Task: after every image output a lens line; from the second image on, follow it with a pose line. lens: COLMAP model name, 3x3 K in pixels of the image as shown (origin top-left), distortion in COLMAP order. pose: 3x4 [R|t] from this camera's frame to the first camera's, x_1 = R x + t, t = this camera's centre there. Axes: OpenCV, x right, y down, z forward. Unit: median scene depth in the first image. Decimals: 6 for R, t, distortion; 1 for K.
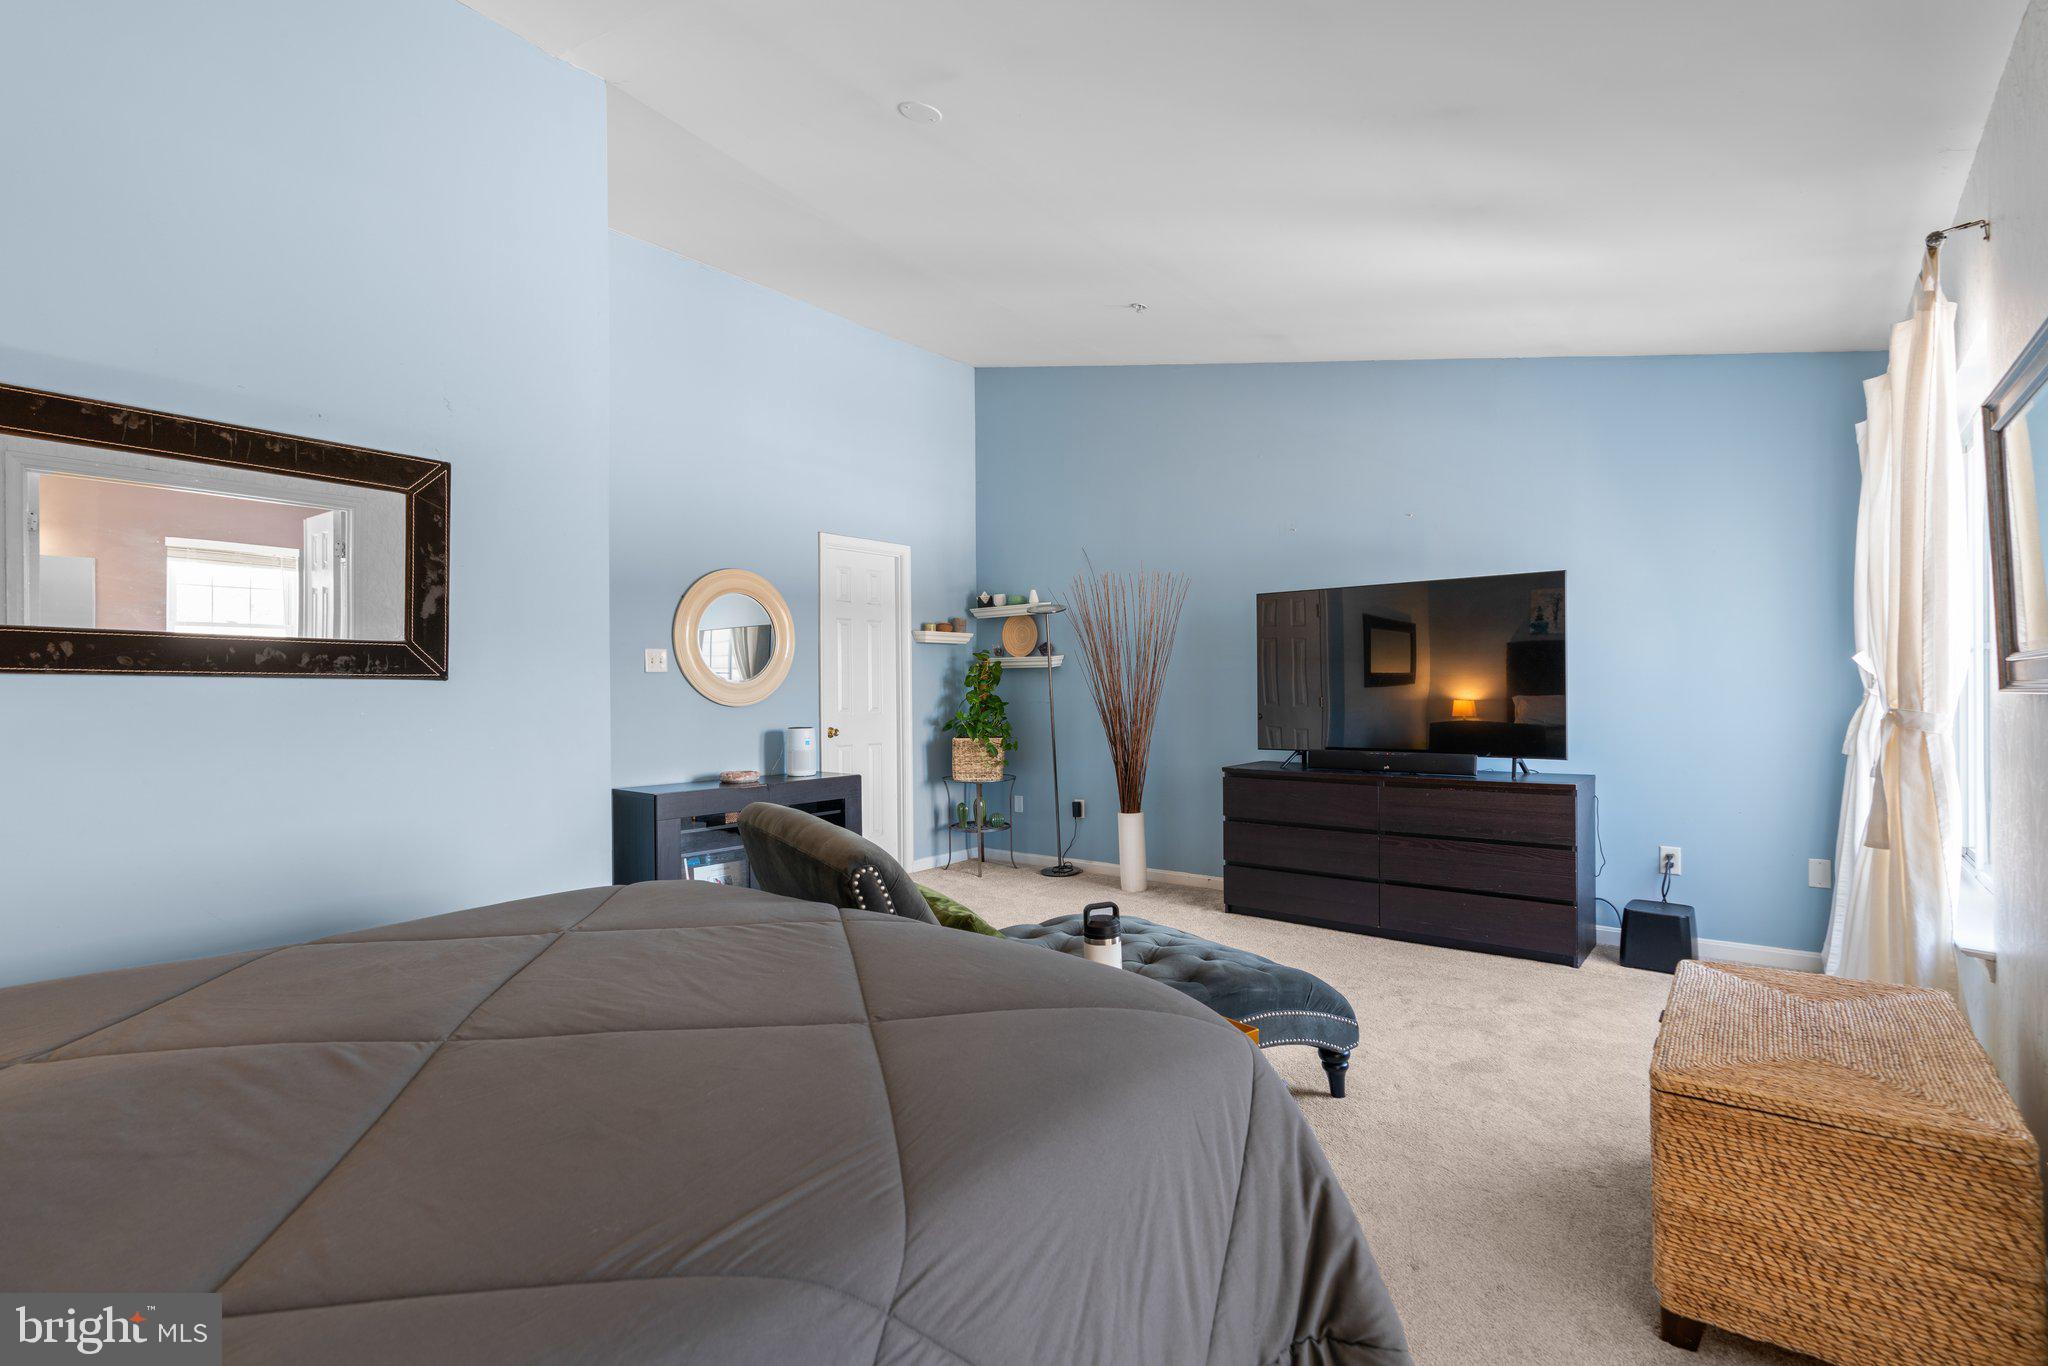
lens RADIAL K [[929.0, 0, 1021.7], [0, 929.0, 693.0], [0, 0, 1]] dist [-0.003393, 0.000018]
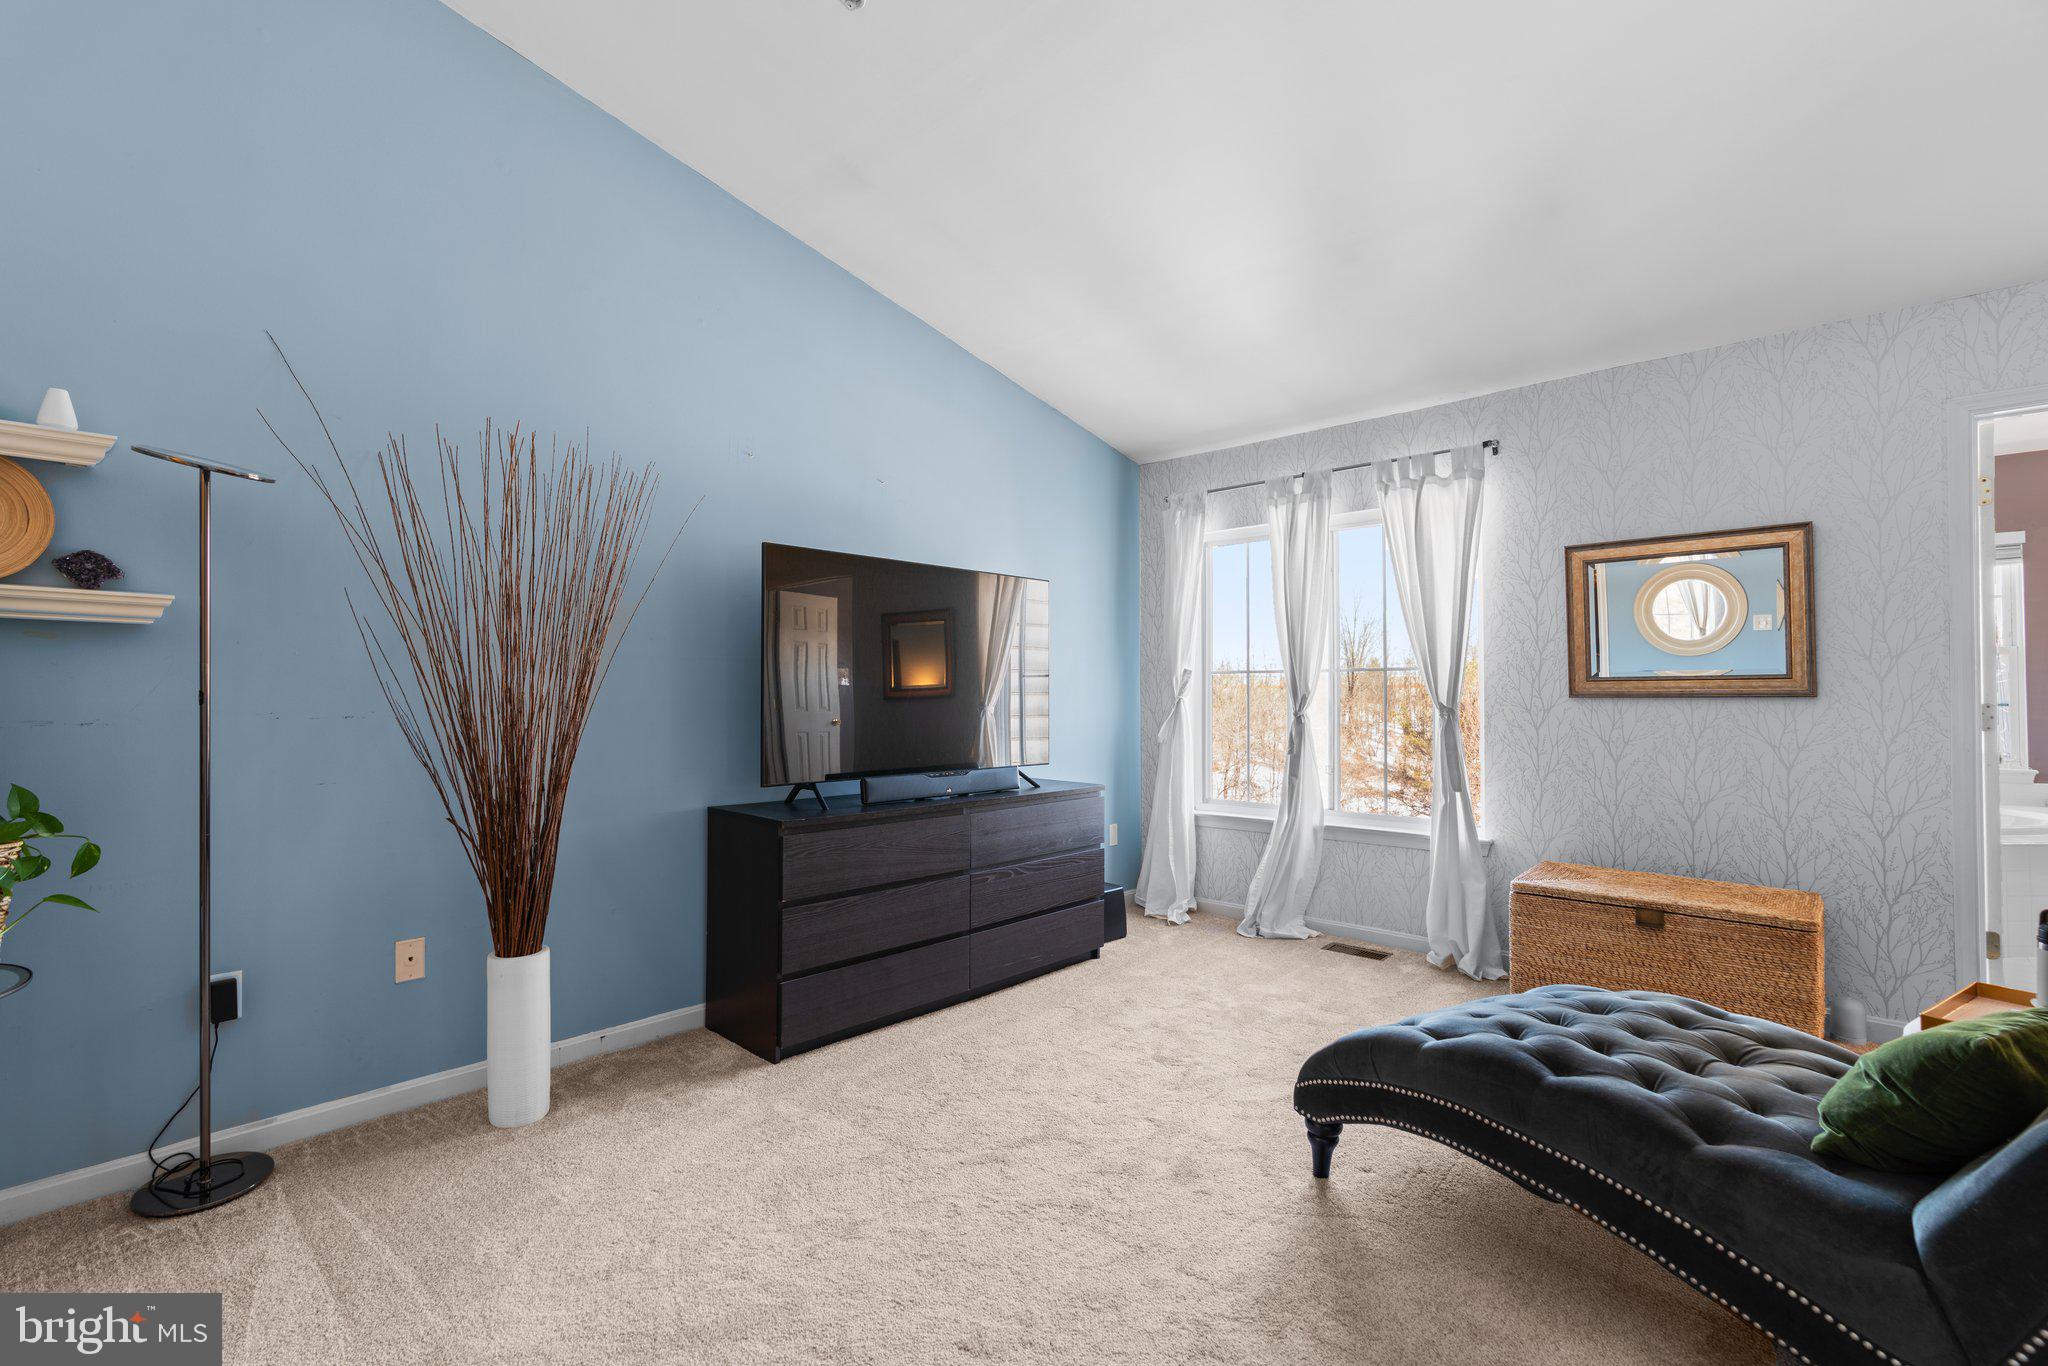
lens RADIAL K [[929.0, 0, 1021.7], [0, 929.0, 693.0], [0, 0, 1]] dist [-0.003393, 0.000018]
pose [[0.081837, 0.000374, 0.996646, -0.326199], [-0.000119, 1.000000, -0.000365, -0.002119], [-0.996646, -0.000088, 0.081837, 0.703509]]
